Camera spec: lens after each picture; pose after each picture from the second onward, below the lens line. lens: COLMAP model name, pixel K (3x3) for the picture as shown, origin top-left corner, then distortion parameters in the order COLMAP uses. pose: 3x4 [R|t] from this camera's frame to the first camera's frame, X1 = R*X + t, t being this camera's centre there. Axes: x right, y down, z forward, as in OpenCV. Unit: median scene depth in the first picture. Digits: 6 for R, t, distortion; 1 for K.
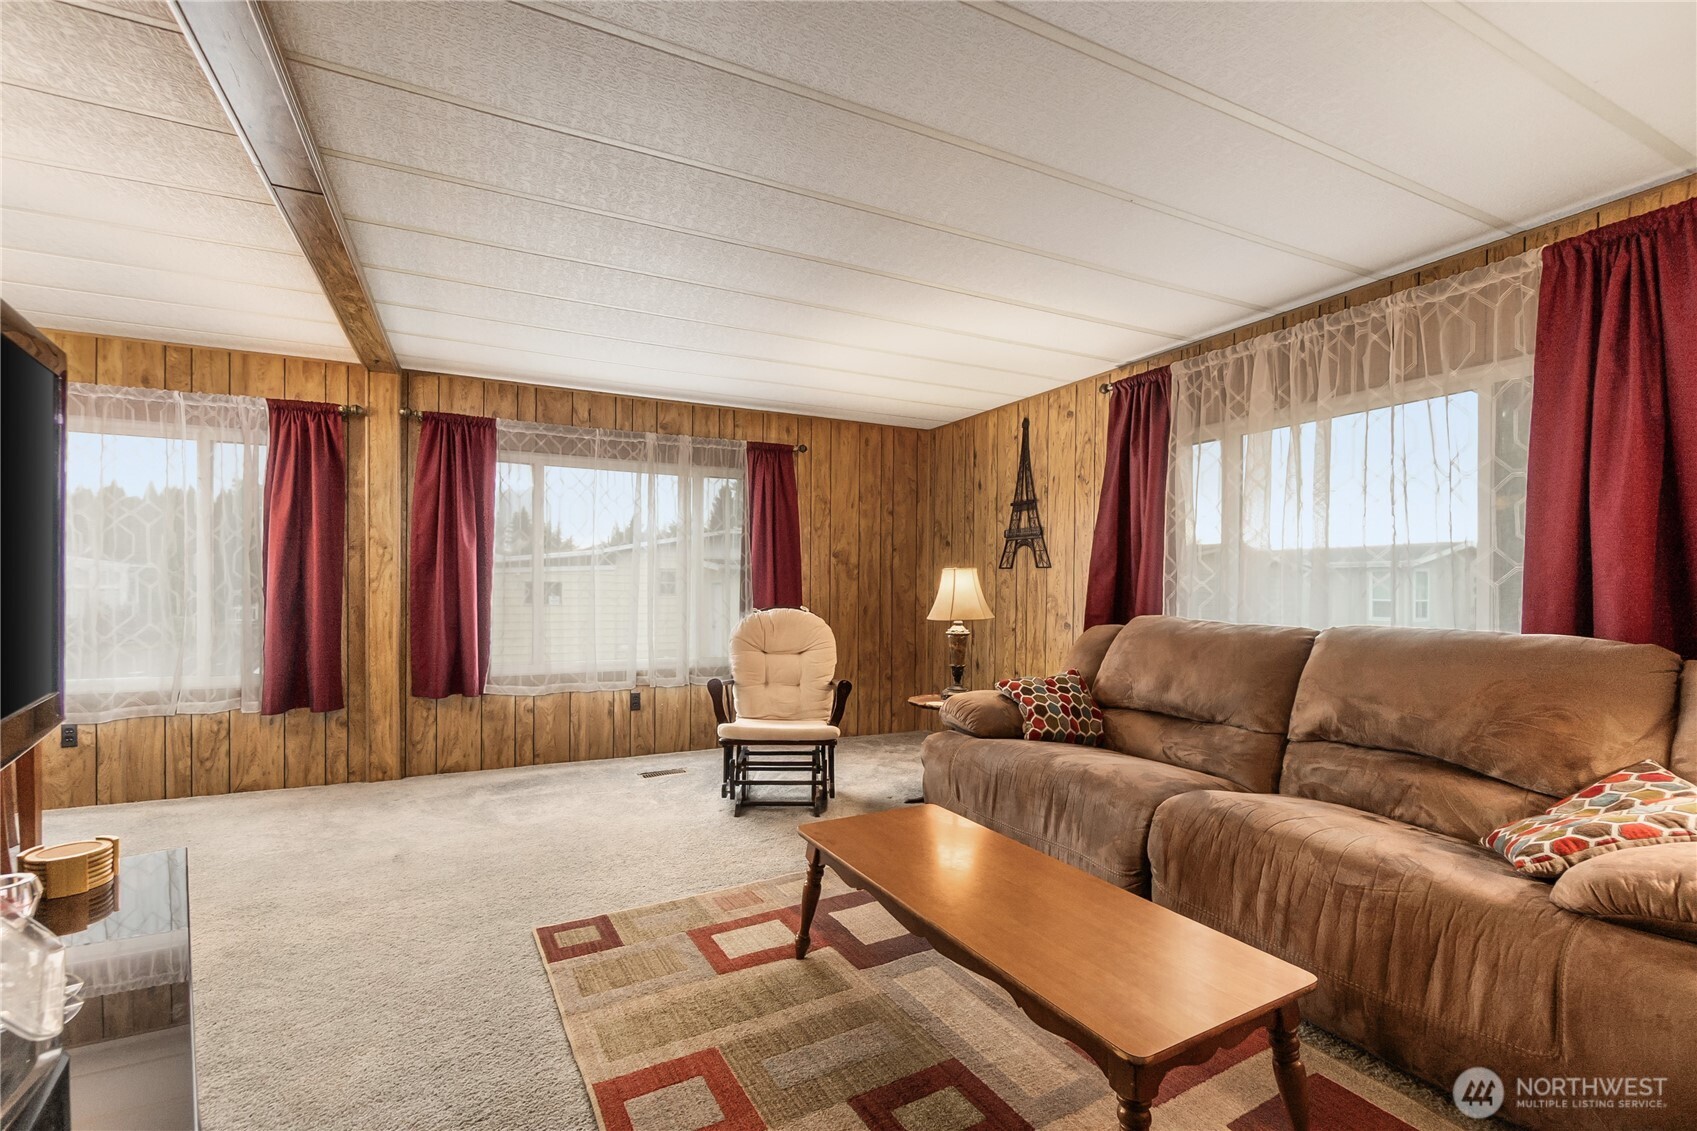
lens RADIAL K [[749.3, 0, 842.0], [0, 749.3, 576.0], [0, 0, 1]] dist [-0.012699, 0.004146]
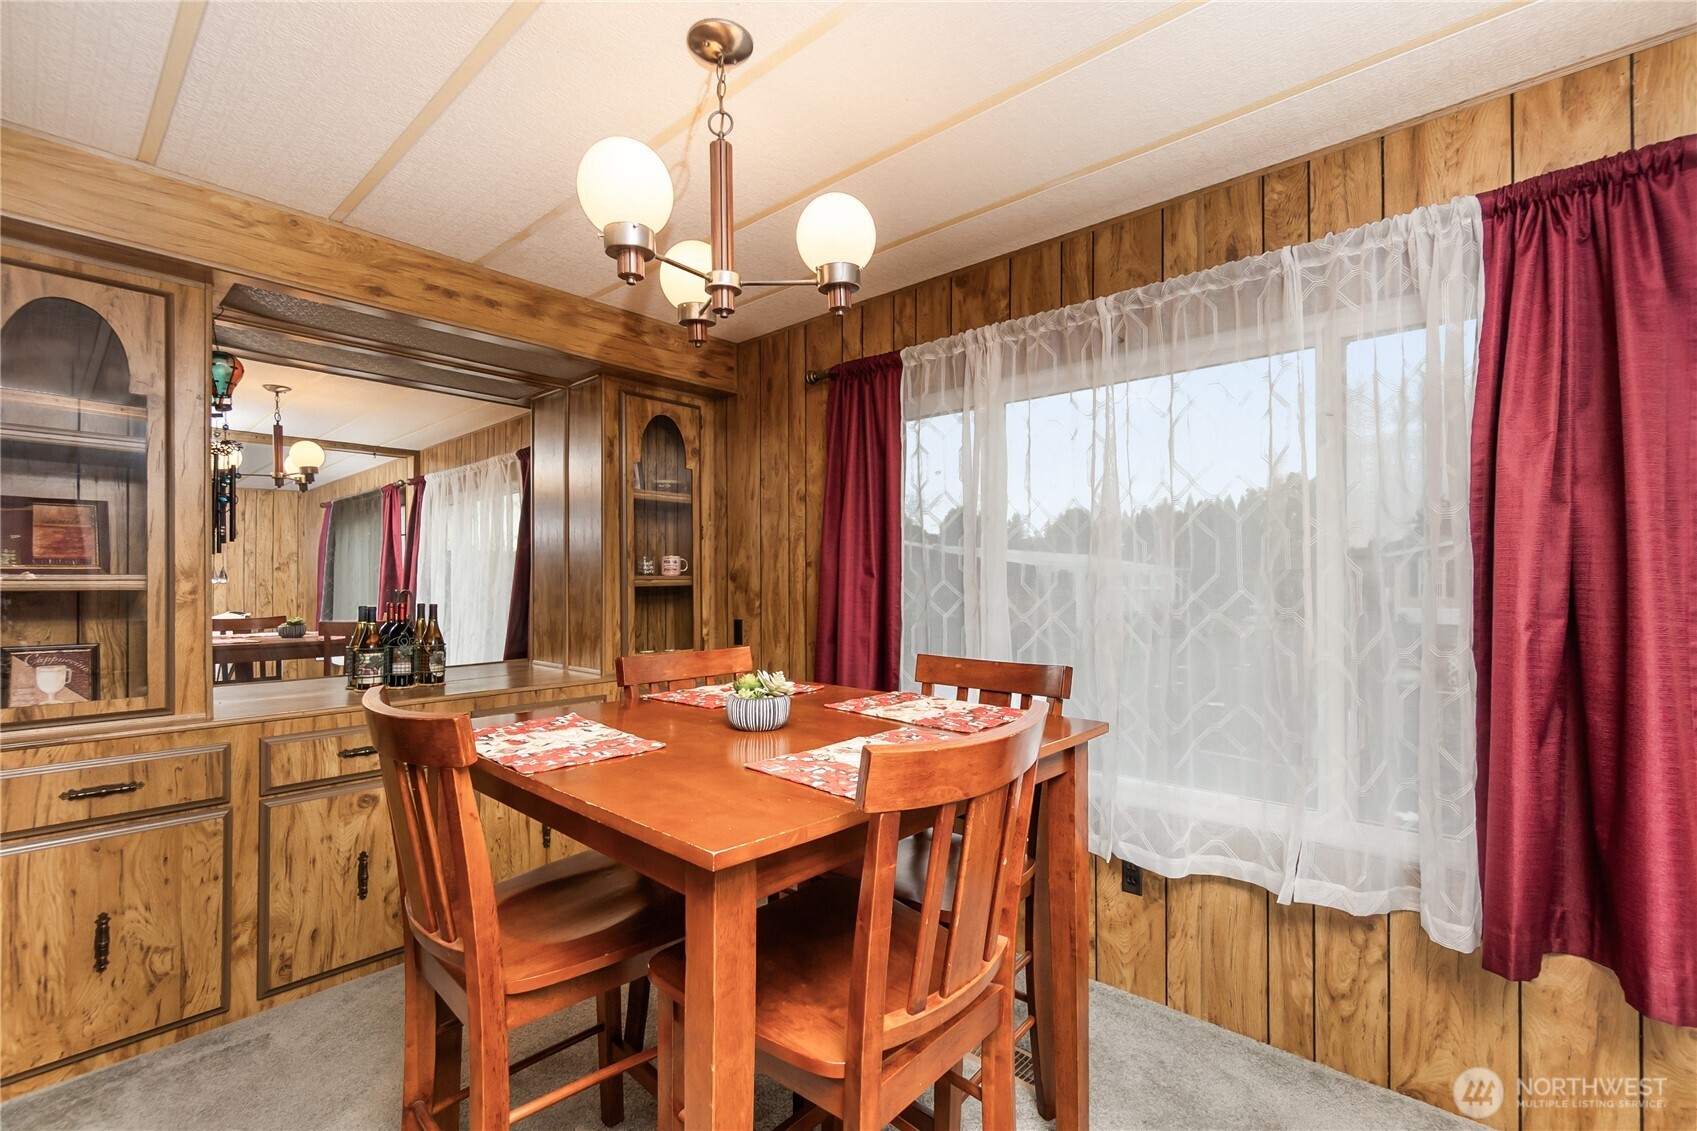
lens RADIAL K [[749.3, 0, 842.0], [0, 749.3, 576.0], [0, 0, 1]] dist [-0.012699, 0.004146]
pose [[0.361121, -0.005224, -0.932504, -0.532485], [0.004678, 0.999982, -0.003790, -0.027081], [0.932507, -0.002993, 0.361139, 0.535536]]
